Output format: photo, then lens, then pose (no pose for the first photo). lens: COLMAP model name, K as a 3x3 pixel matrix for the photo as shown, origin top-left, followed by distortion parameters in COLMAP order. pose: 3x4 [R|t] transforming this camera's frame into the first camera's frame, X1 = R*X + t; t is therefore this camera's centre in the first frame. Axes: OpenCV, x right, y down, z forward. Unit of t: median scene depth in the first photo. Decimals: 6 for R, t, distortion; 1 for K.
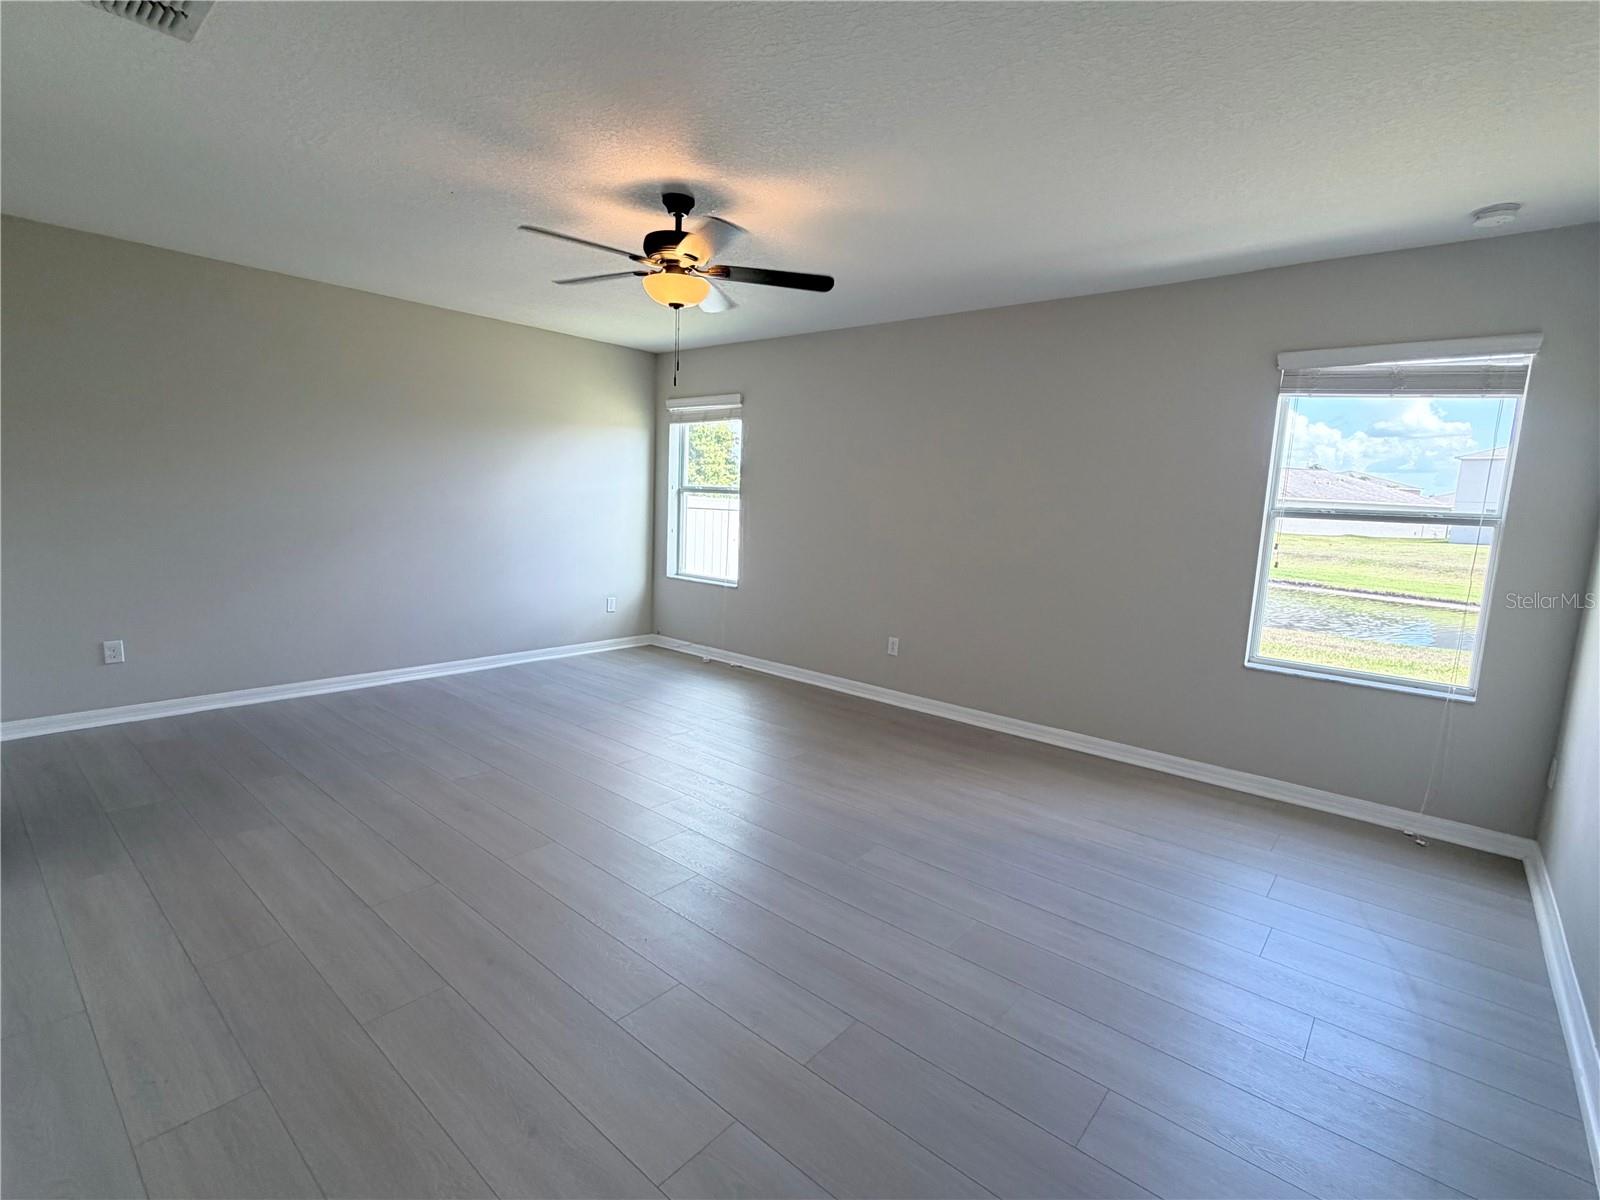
lens RADIAL K [[734.8, 0, 775.7], [0, 734.8, 597.5], [0, 0, 1]] dist [-0.002858, 0.001984]
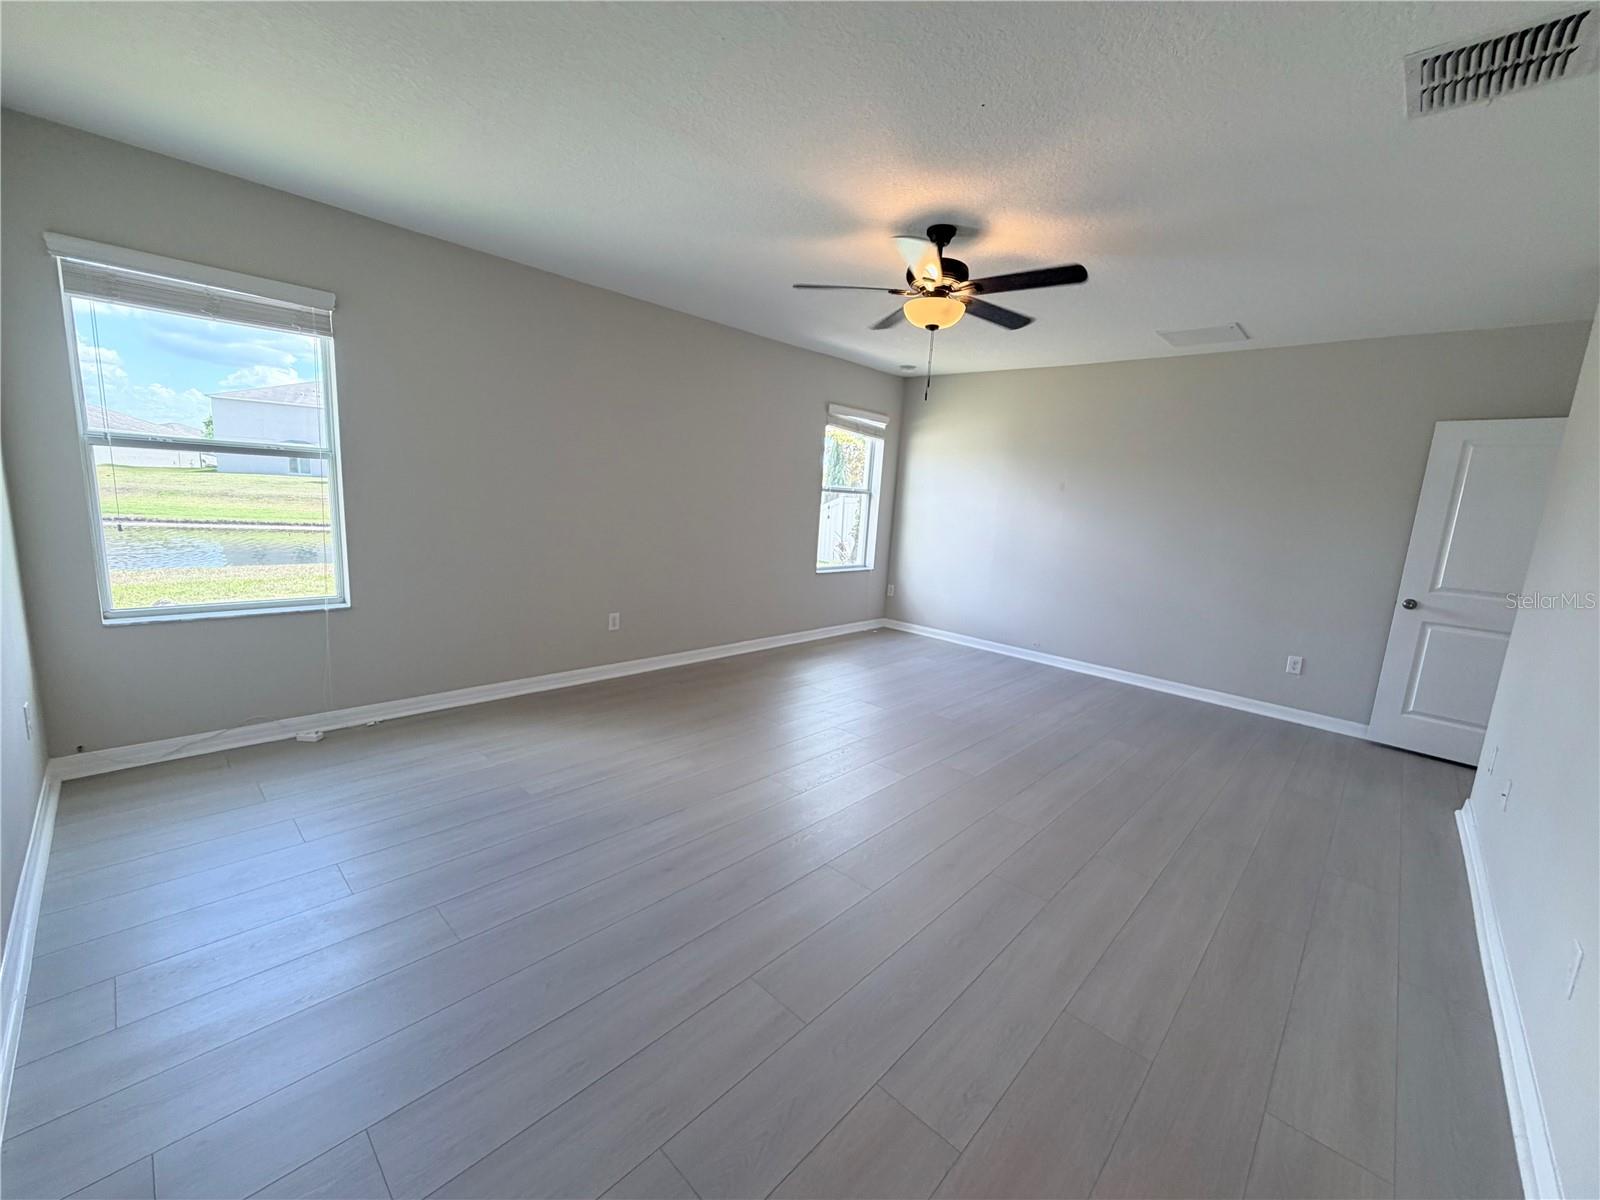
lens RADIAL K [[647.2, 0, 794.3], [0, 647.2, 601.8], [0, 0, 1]] dist [0.001404, 0.000349]
pose [[0.048313, -0.206503, 0.977252, -0.555293], [0.079055, 0.976116, 0.202355, -0.097276], [-0.995699, 0.067480, 0.063484, 0.549063]]
